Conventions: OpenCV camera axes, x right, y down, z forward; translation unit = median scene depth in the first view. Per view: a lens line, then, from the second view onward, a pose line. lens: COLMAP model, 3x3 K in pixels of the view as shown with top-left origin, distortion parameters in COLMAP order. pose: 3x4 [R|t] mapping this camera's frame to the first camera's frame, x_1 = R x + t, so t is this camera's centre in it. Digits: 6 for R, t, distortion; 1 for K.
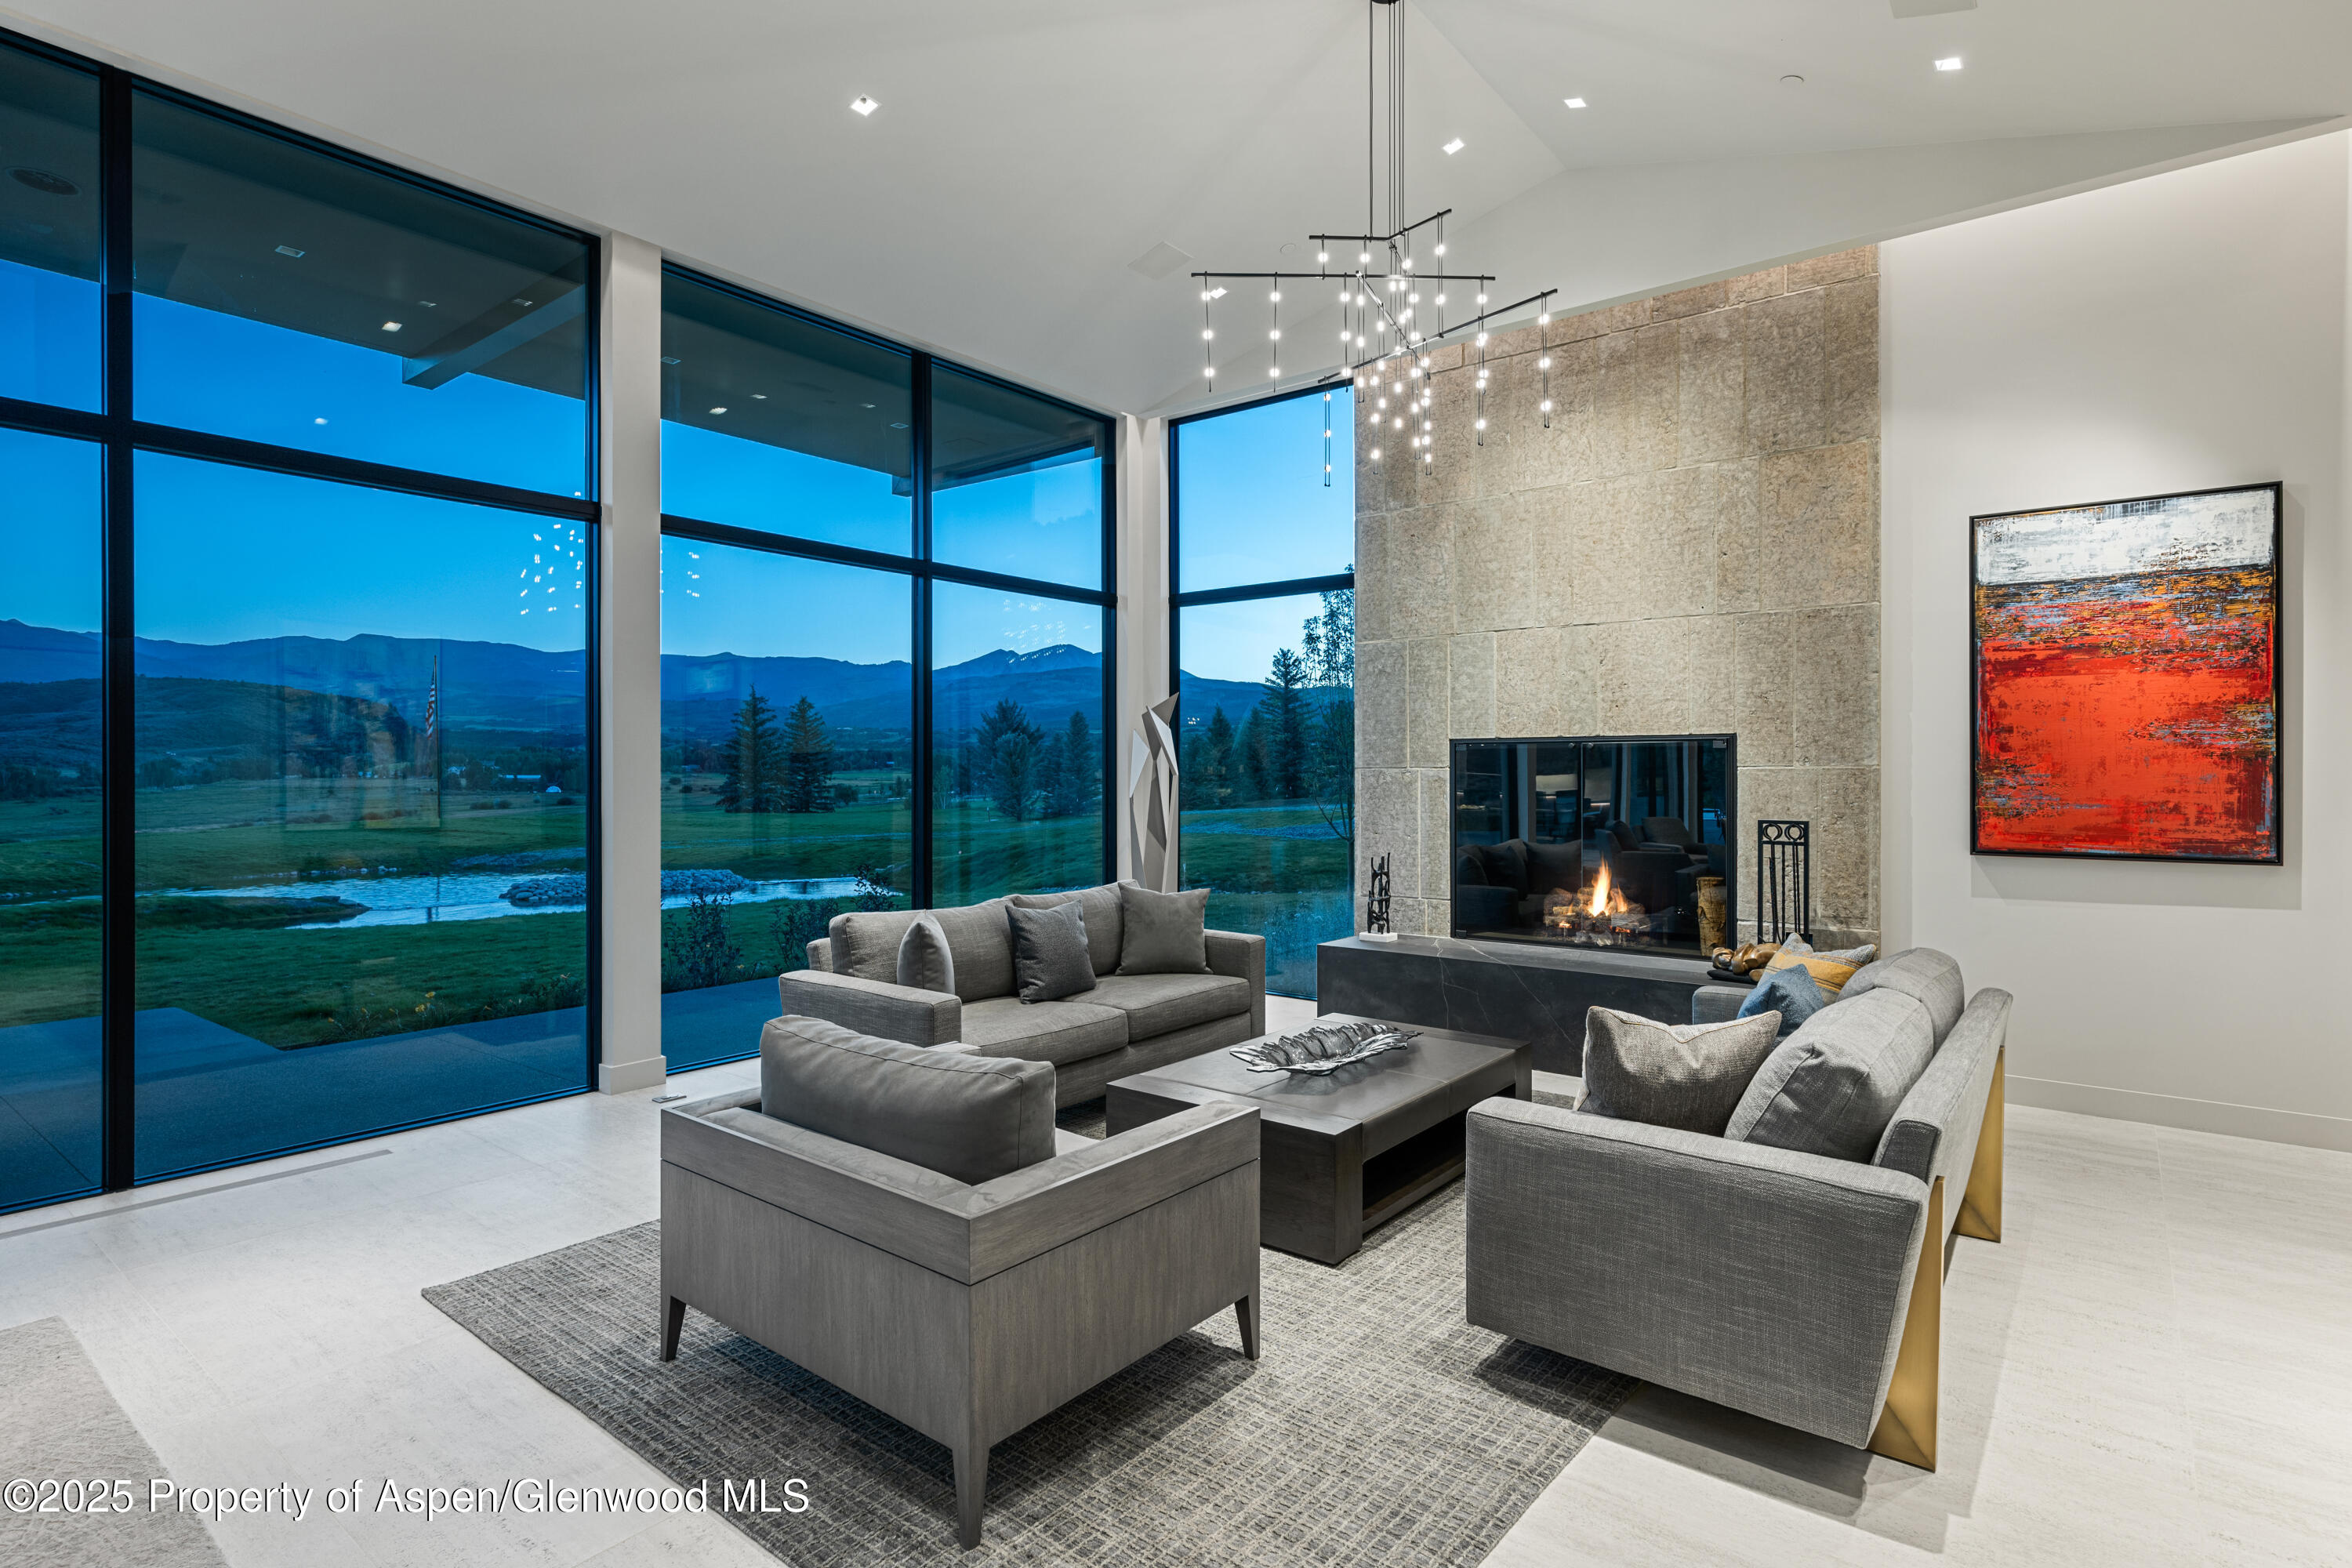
lens RADIAL K [[1179.5, 0, 1164.8], [0, 1179.5, 762.6], [0, 0, 1]] dist [0.000878, 0.000817]
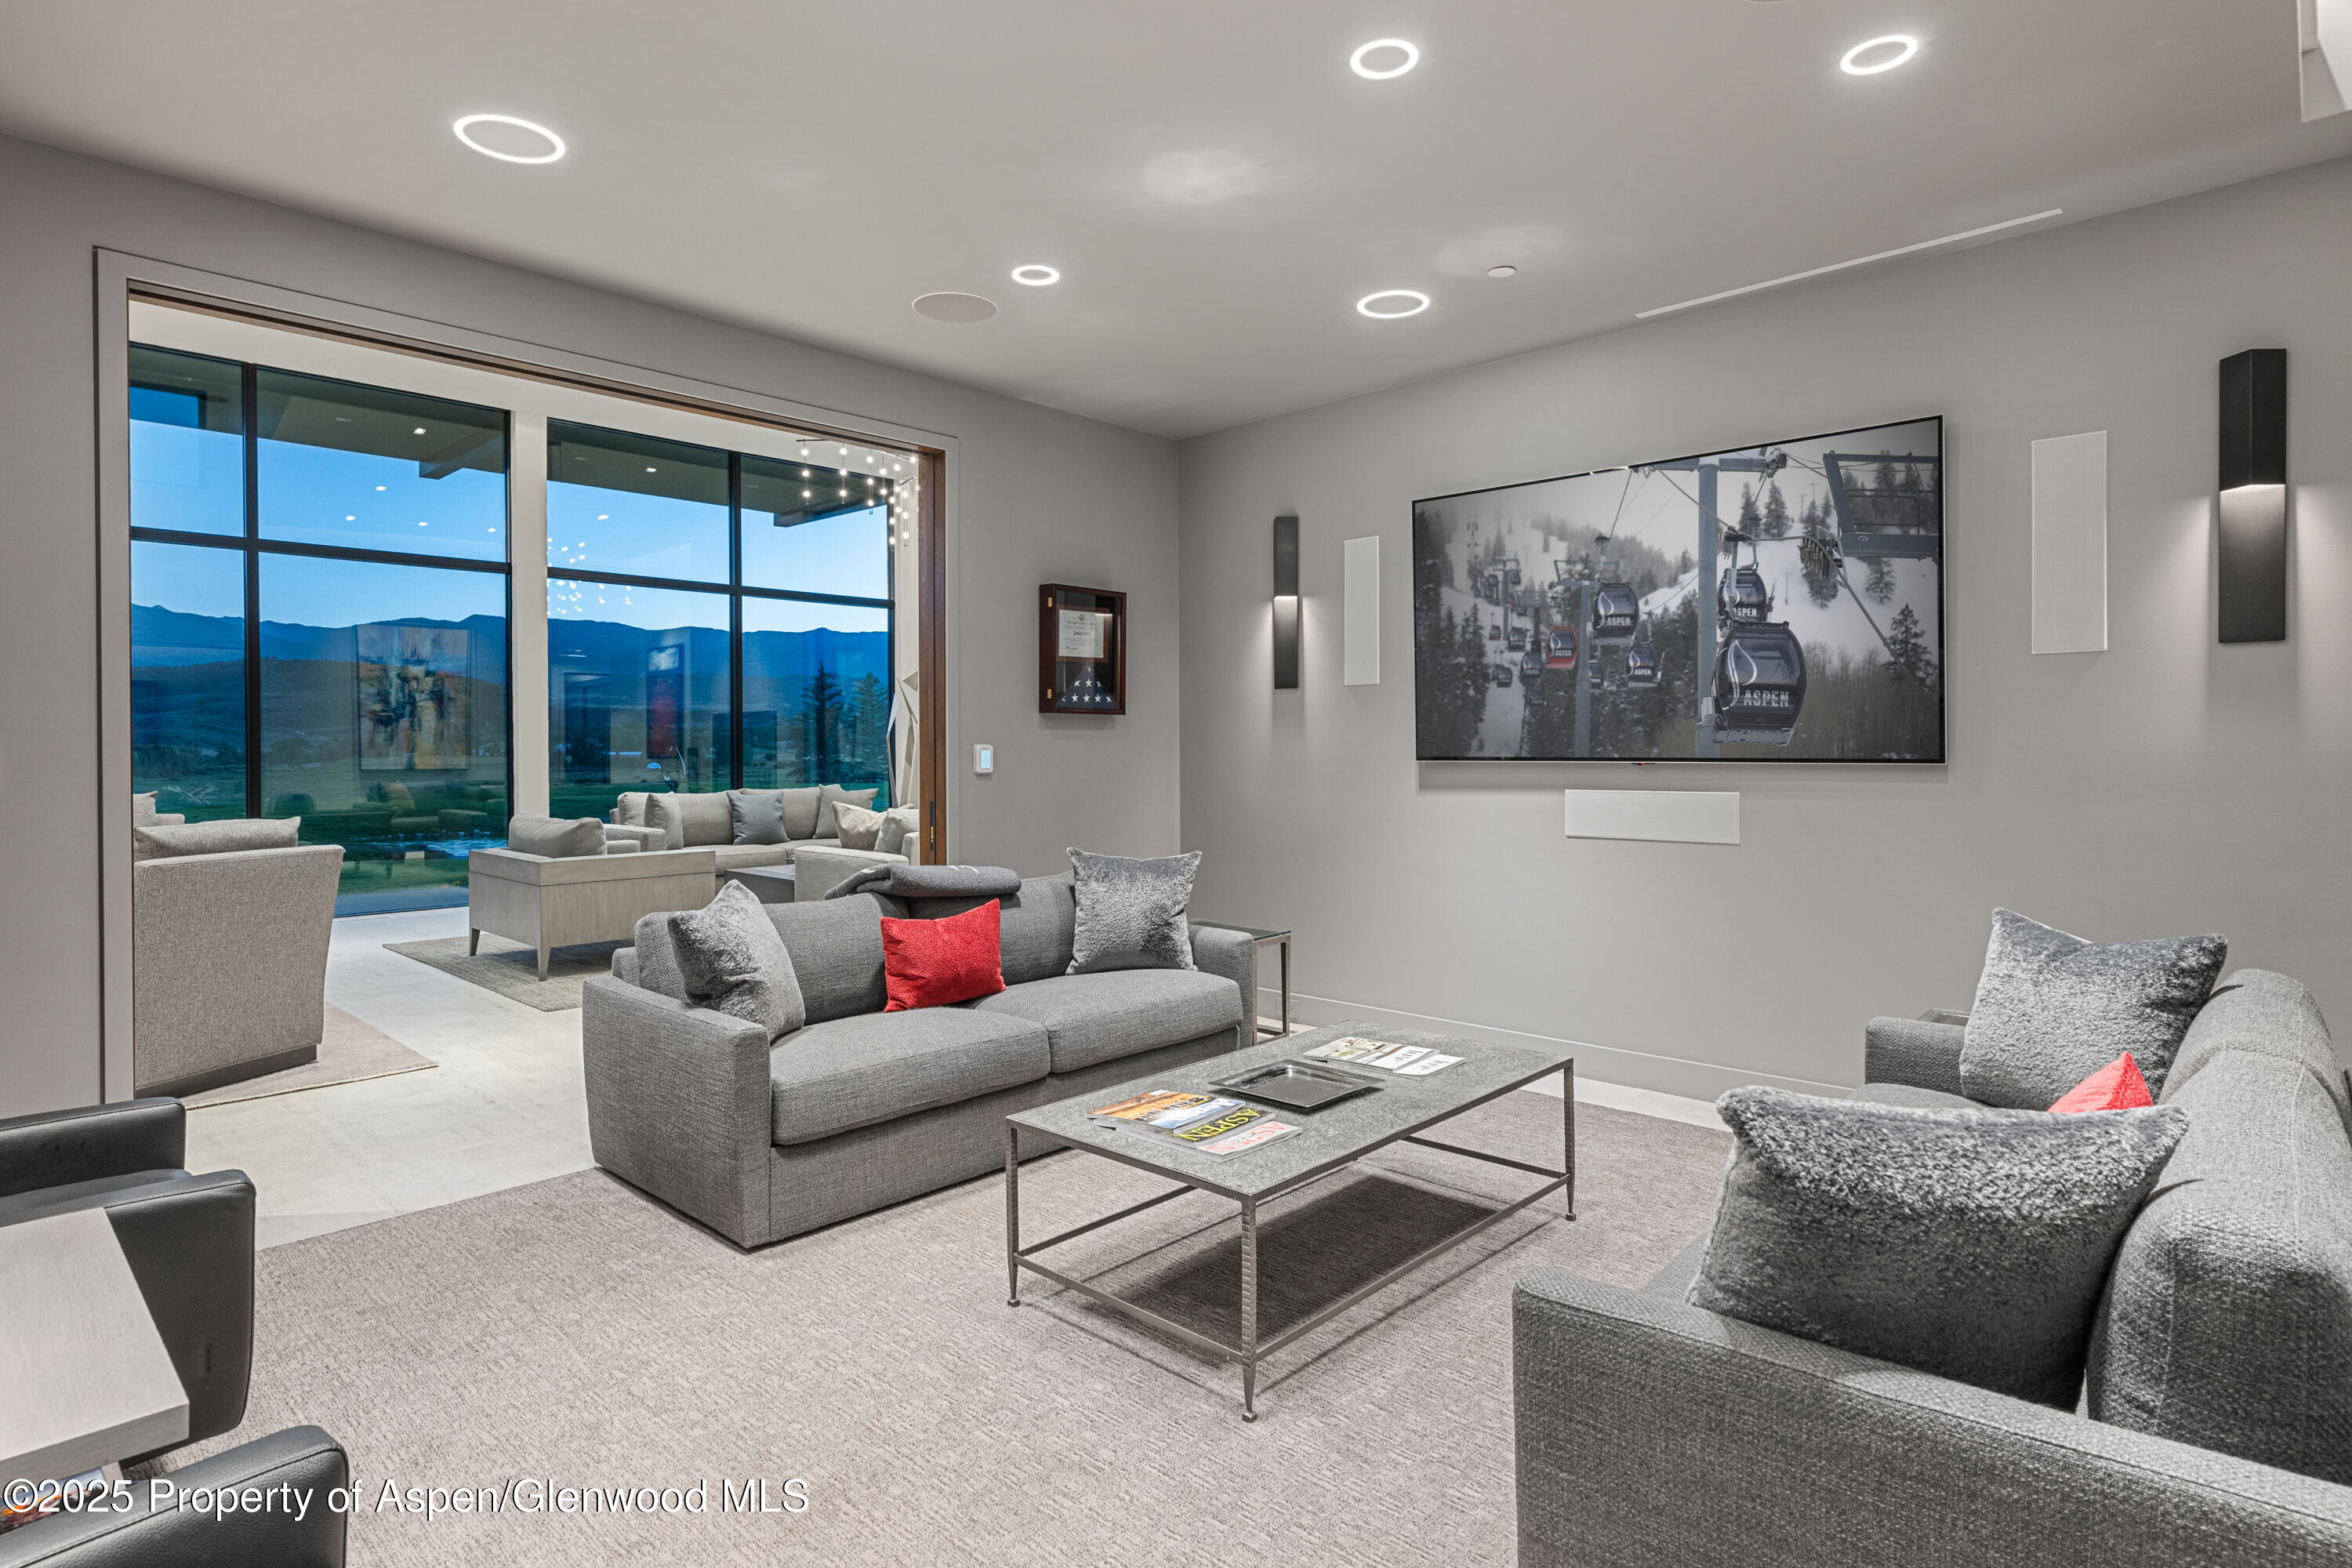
lens RADIAL K [[1220.3, 0, 1171.8], [0, 1220.3, 735.0], [0, 0, 1]] dist [-0.000961, 0.000221]
pose [[0.996832, -0.006653, -0.079252, 0.419683], [0.006596, 0.999978, -0.000972, 0.026557], [0.079257, 0.000446, 0.996854, -0.473516]]
